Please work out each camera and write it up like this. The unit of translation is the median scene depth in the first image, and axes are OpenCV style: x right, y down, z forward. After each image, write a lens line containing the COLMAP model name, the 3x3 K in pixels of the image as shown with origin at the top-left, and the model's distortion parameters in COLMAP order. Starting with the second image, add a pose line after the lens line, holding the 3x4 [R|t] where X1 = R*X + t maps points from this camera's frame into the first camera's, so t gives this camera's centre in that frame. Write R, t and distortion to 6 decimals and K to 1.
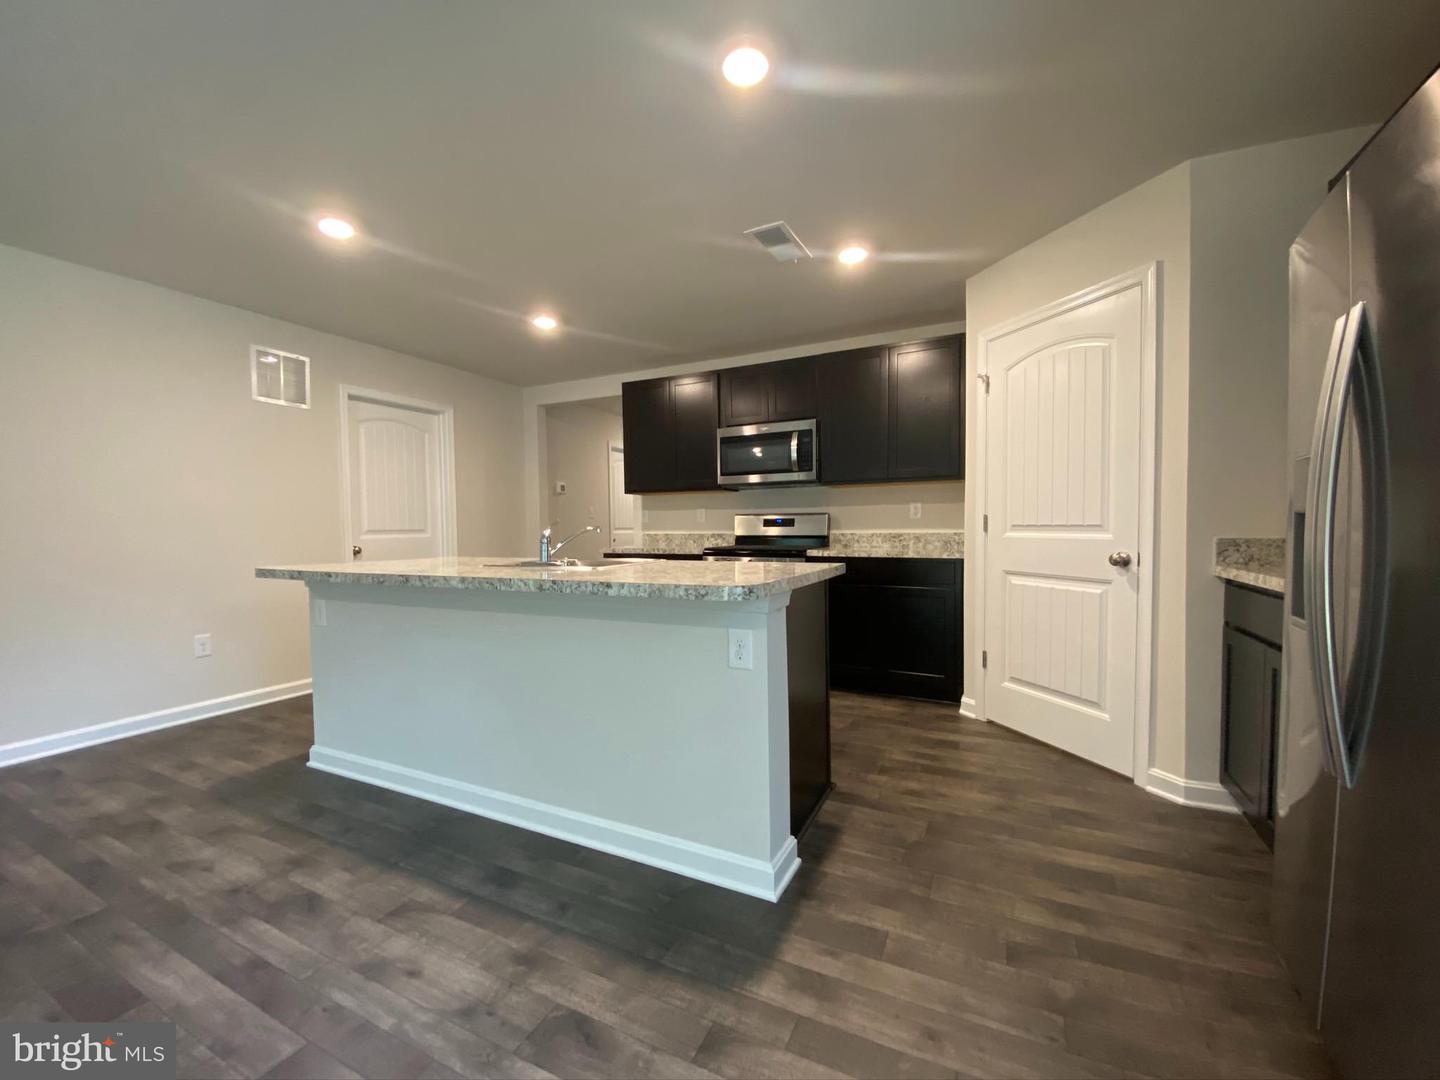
lens RADIAL K [[585.8, 0, 724.3], [0, 585.8, 542.5], [0, 0, 1]] dist [-0.001203, -0.008652]
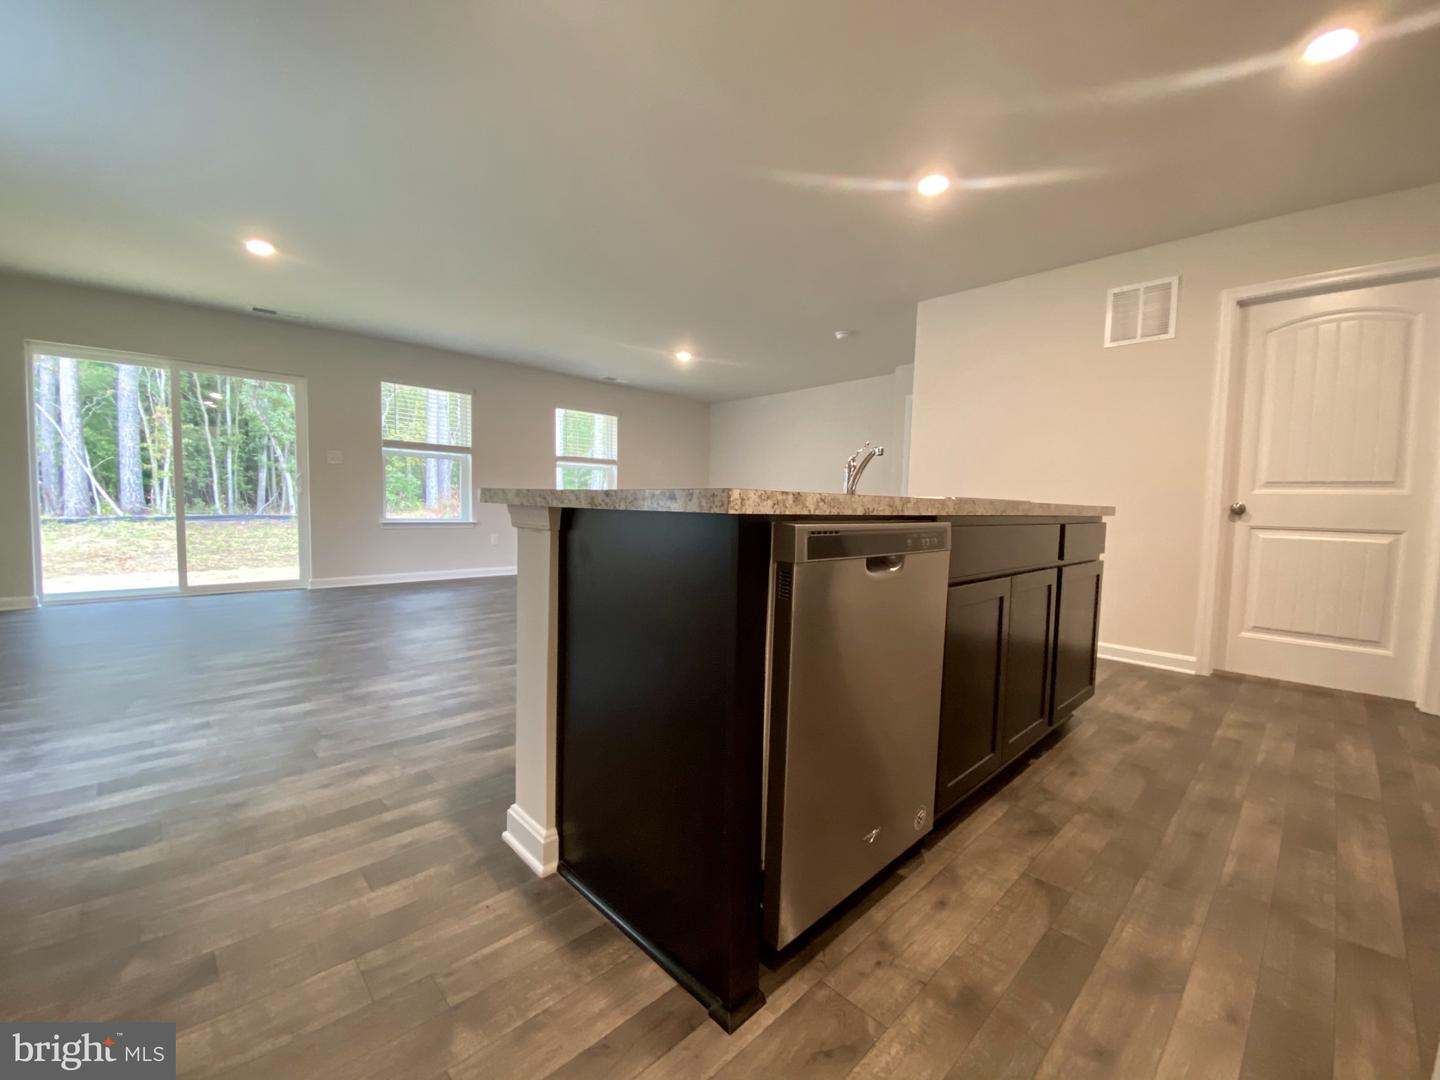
lens RADIAL K [[585.8, 0, 708.7], [0, 585.8, 552.4], [0, 0, 1]] dist [-0.001203, -0.008652]
pose [[-0.362152, 0.079710, -0.928705, 0.533926], [-0.043549, 0.993802, 0.102279, 0.038459], [0.931101, 0.077485, -0.356436, 1.073759]]
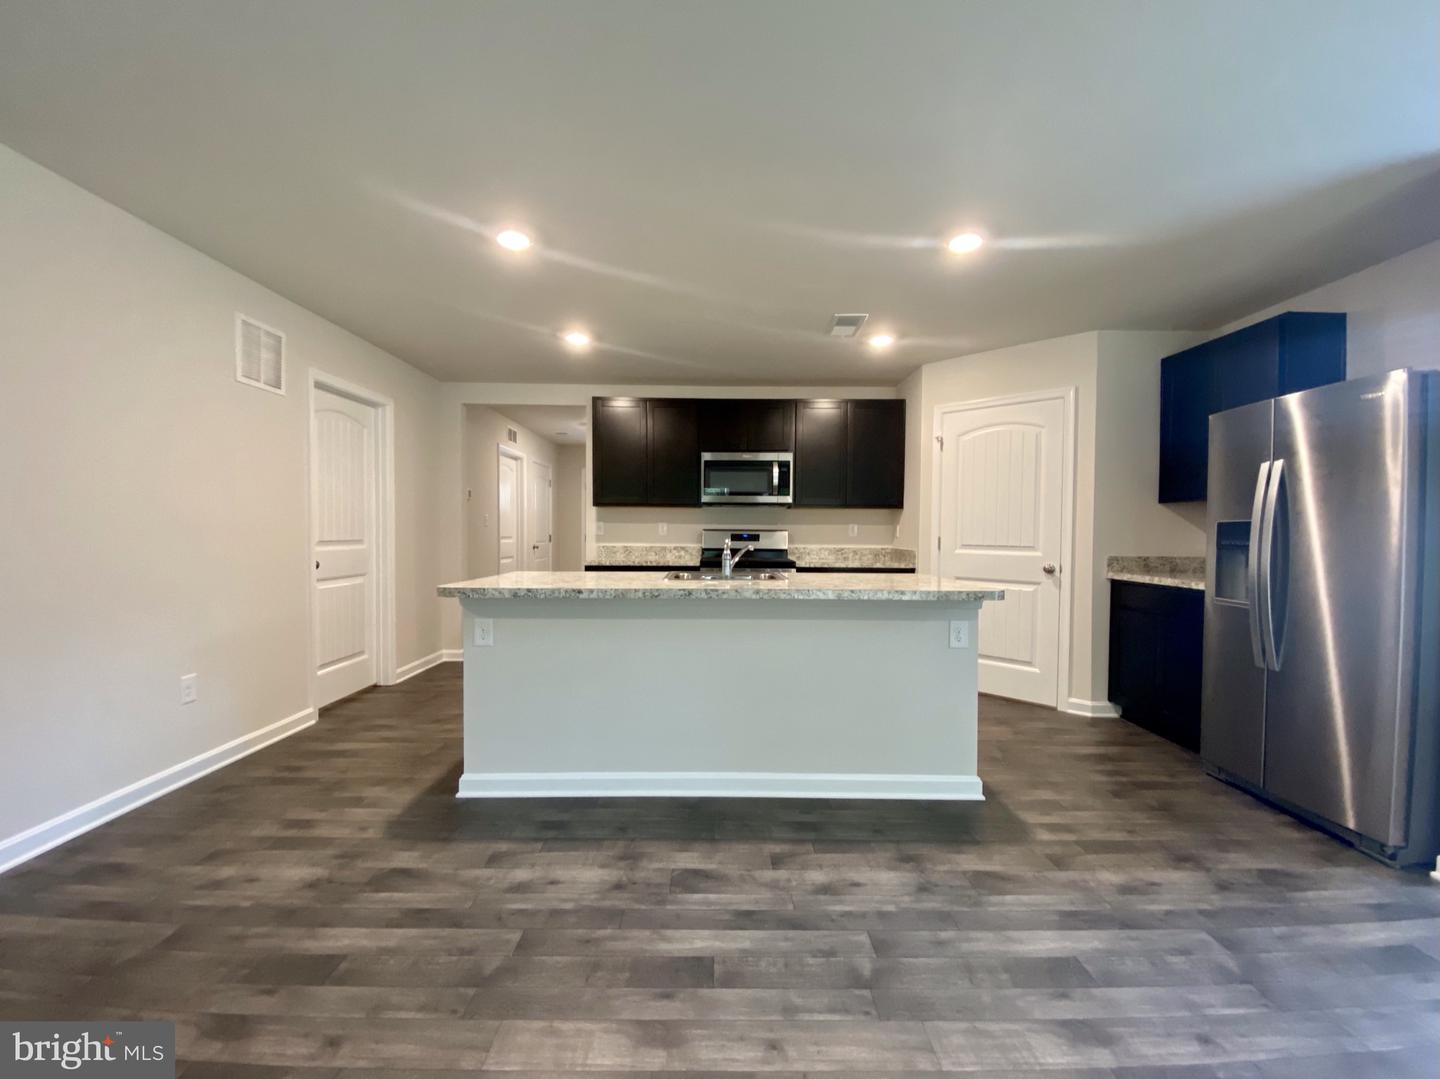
lens RADIAL K [[585.8, 0, 733.2], [0, 585.8, 555.5], [0, 0, 1]] dist [-0.001203, -0.008652]
pose [[0.894143, -0.000279, 0.447781, -0.787545], [-0.004588, 0.999942, 0.009785, -0.017722], [-0.447757, -0.010804, 0.894090, -0.041514]]
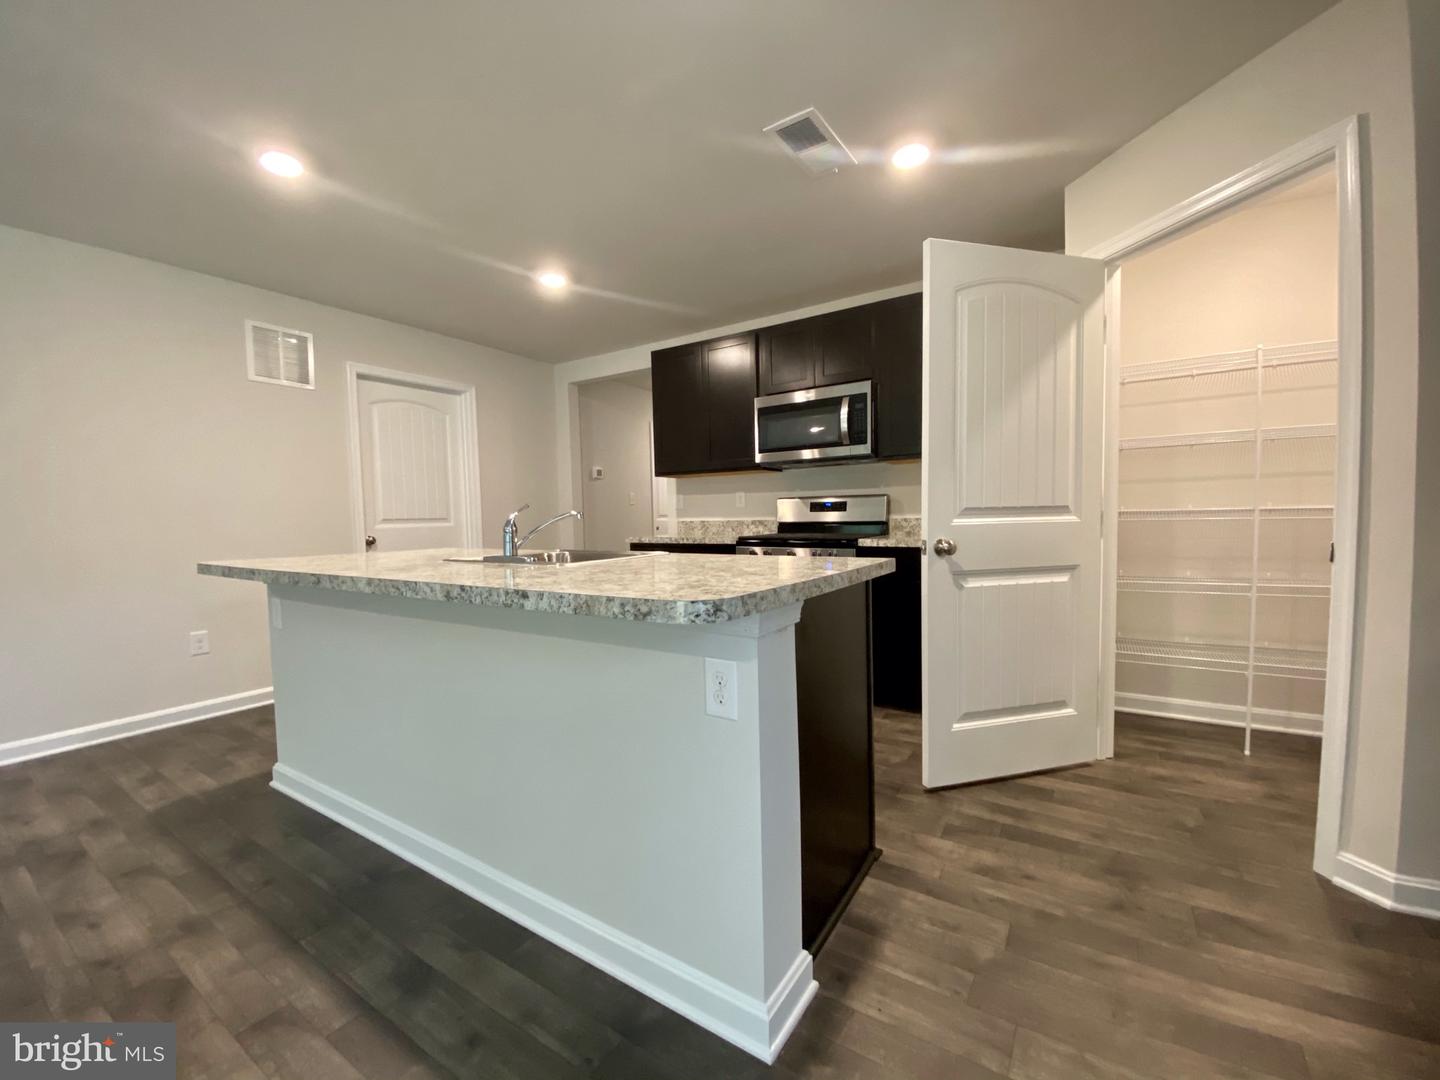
lens RADIAL K [[585.8, 0, 721.4], [0, 585.8, 546.0], [0, 0, 1]] dist [-0.001203, -0.008652]
pose [[0.992426, -0.001212, -0.122840, 0.077044], [0.004568, 0.999624, 0.027043, -0.000889], [0.122761, -0.027399, 0.992058, 0.230083]]
